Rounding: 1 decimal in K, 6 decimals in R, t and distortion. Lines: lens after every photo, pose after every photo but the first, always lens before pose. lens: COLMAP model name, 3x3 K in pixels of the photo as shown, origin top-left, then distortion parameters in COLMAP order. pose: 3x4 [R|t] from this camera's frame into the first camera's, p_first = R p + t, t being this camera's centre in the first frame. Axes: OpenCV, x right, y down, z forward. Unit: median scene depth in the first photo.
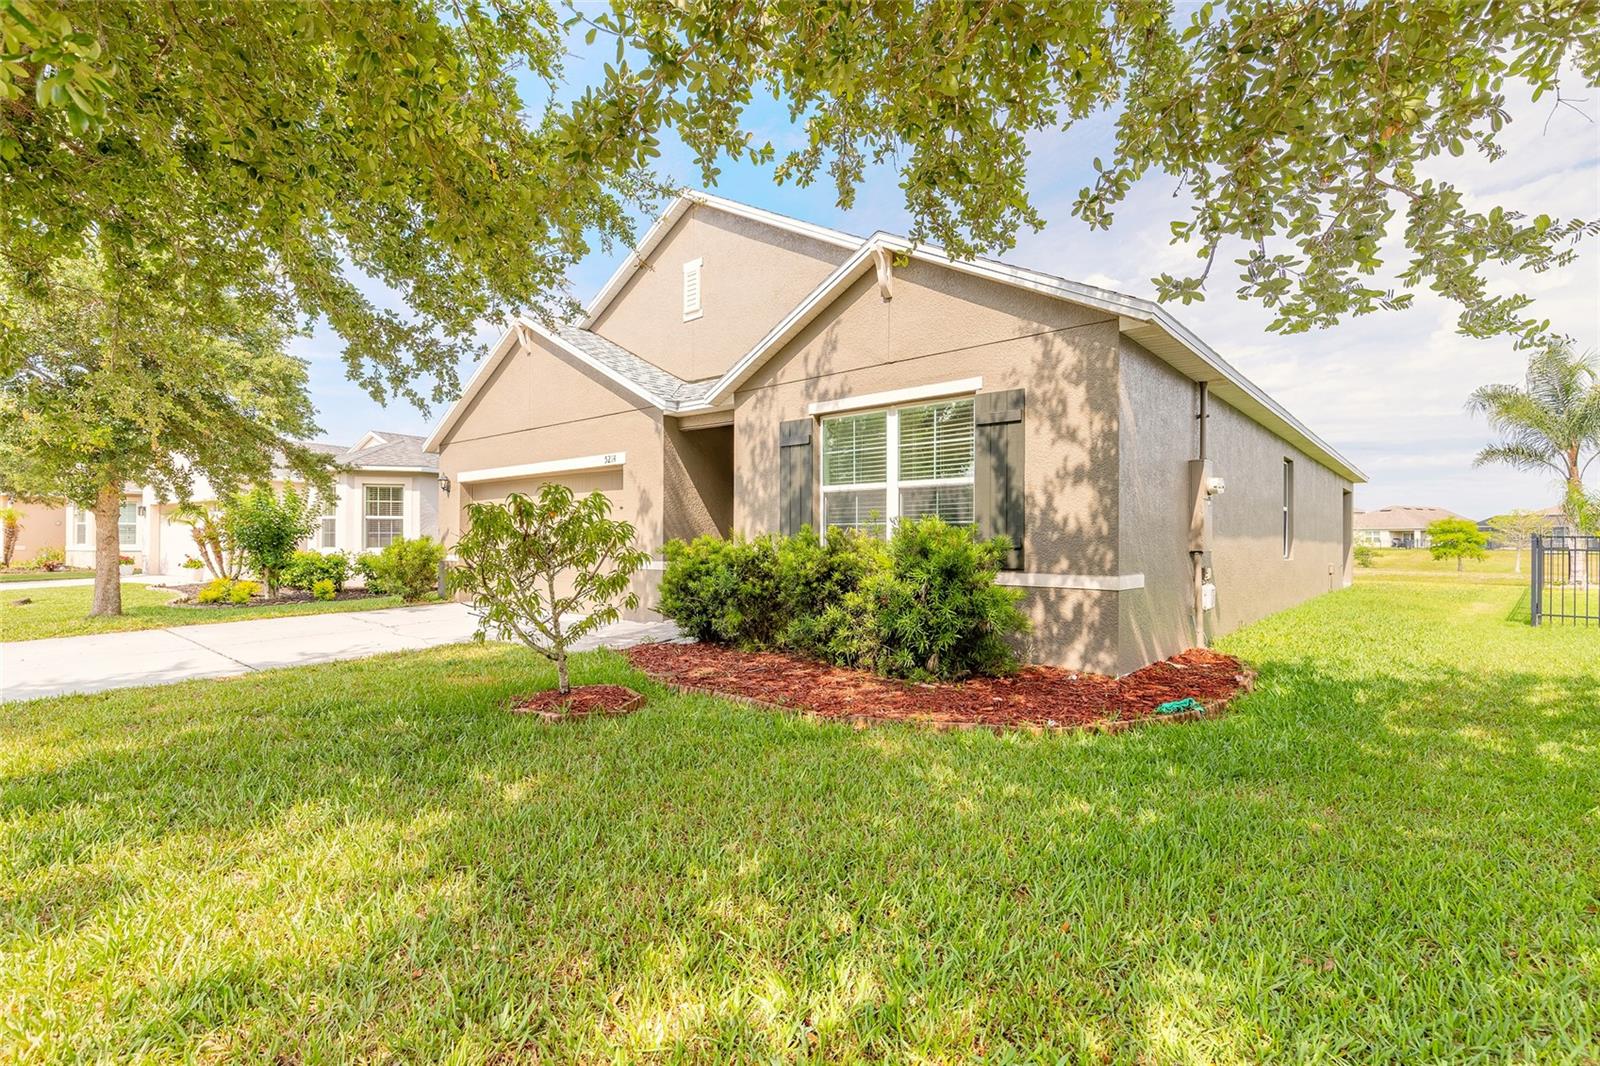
lens RADIAL K [[748.9, 0, 802.1], [0, 748.9, 533.7], [0, 0, 1]] dist [-0.000983, -0.000003]
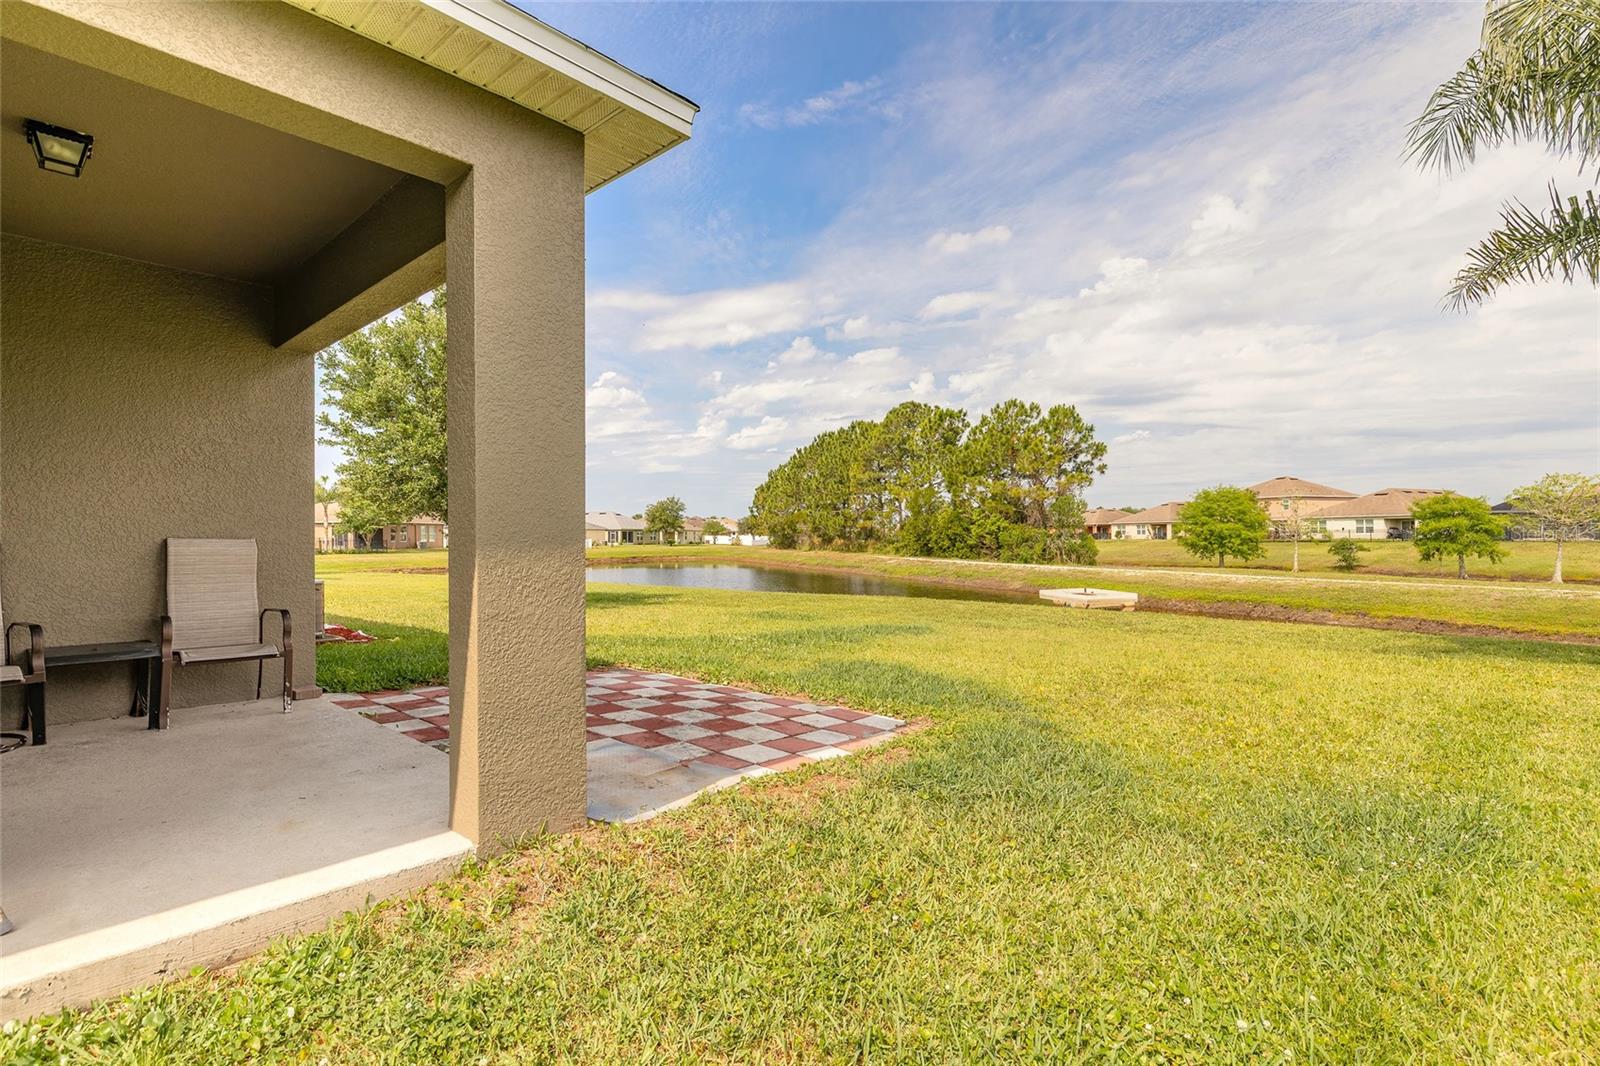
lens RADIAL K [[748.9, 0, 794.6], [0, 748.9, 536.8], [0, 0, 1]] dist [-0.000983, -0.000003]
pose [[0.999743, -0.012372, -0.018976, 0.370744], [0.012514, 0.999895, 0.007361, 0.004668], [0.018882, -0.007597, 0.999793, 0.403091]]
